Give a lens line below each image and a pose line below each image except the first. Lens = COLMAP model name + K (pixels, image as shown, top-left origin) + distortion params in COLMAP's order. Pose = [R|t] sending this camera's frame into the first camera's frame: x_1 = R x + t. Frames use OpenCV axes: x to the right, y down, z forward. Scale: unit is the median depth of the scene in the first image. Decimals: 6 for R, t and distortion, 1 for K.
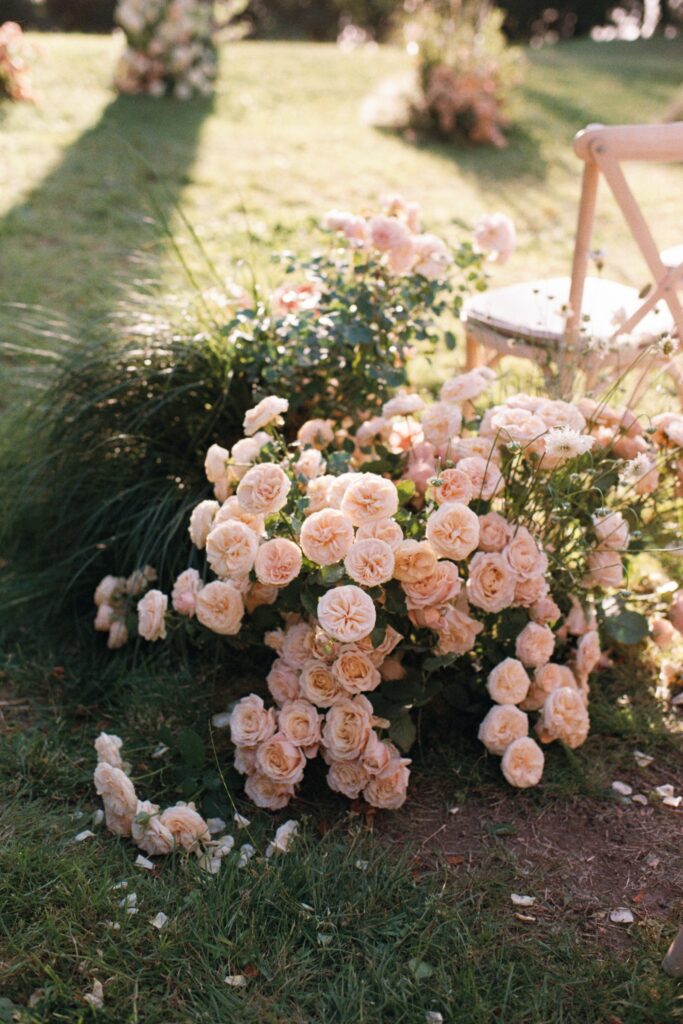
lens RADIAL K [[1054.4, 0, 341.5], [0, 1054.4, 512.0], [0, 0, 1]] dist [-0.085571, 0.045337]
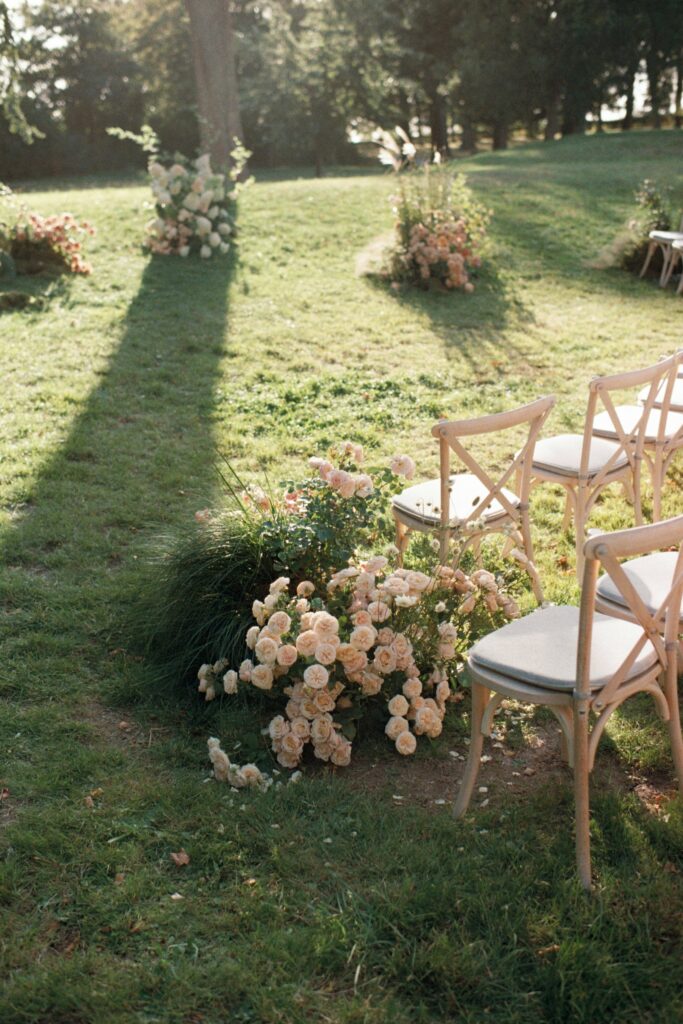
lens RADIAL K [[1054.4, 0, 341.5], [0, 1054.4, 512.0], [0, 0, 1]] dist [-0.085571, 0.045337]
pose [[0.998455, -0.049524, -0.025216, 0.118015], [0.047687, 0.996486, -0.068859, -0.090058], [0.028537, 0.067550, 0.997308, -1.170030]]
